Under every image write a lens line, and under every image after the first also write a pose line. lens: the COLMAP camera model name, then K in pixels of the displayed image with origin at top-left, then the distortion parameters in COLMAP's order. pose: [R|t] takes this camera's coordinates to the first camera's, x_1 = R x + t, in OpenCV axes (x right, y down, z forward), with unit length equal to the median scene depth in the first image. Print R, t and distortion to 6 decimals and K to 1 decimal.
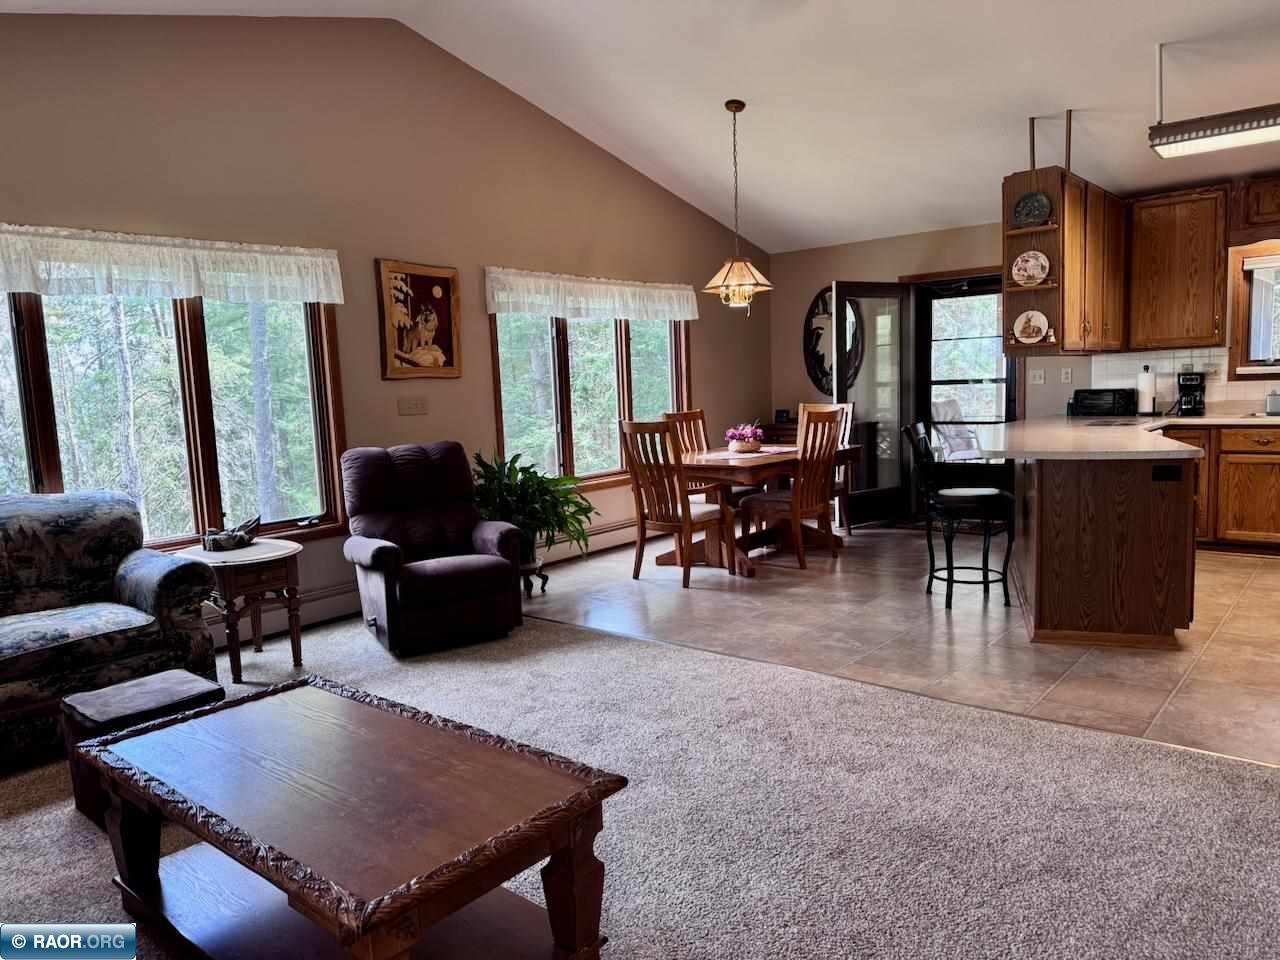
lens RADIAL K [[891.0, 0, 637.7], [0, 891.0, 485.7], [0, 0, 1]] dist [0.094184, -0.133739]
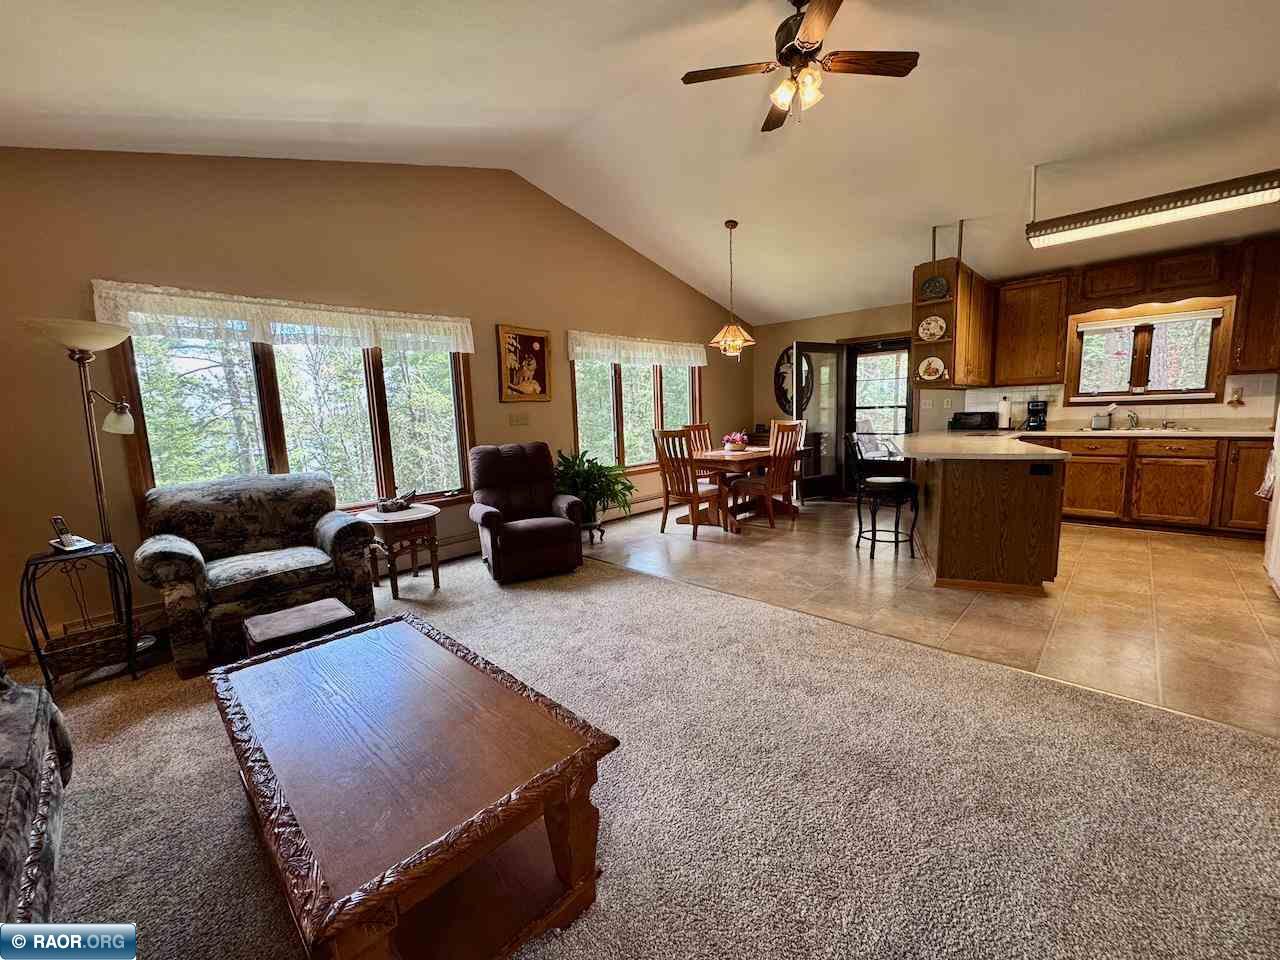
lens RADIAL K [[510.4, 0, 637.5], [0, 510.4, 478.3], [0, 0, 1]] dist [-0.001945, 0.000246]
pose [[0.997318, 0.013796, -0.071878, 0.018580], [-0.012526, 0.999758, 0.018077, -0.005146], [0.072110, -0.017128, 0.997250, 0.129534]]
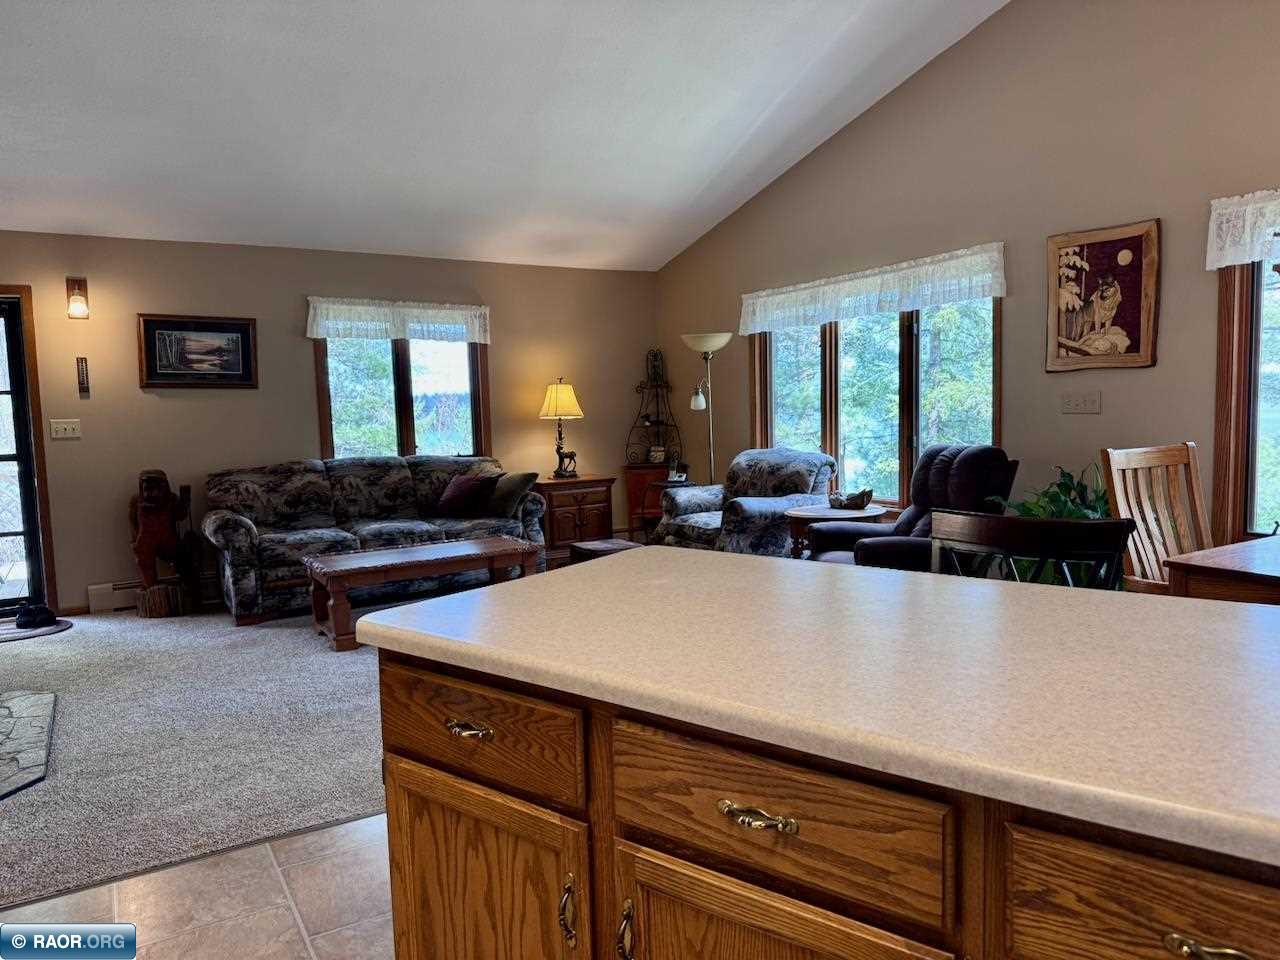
lens RADIAL K [[891.0, 0, 637.7], [0, 891.0, 485.7], [0, 0, 1]] dist [0.094184, -0.133739]
pose [[-0.324781, 0.135968, -0.935965, 0.678975], [-0.066717, 0.983854, 0.166075, -0.125737], [0.943433, 0.116383, -0.310465, 0.881946]]
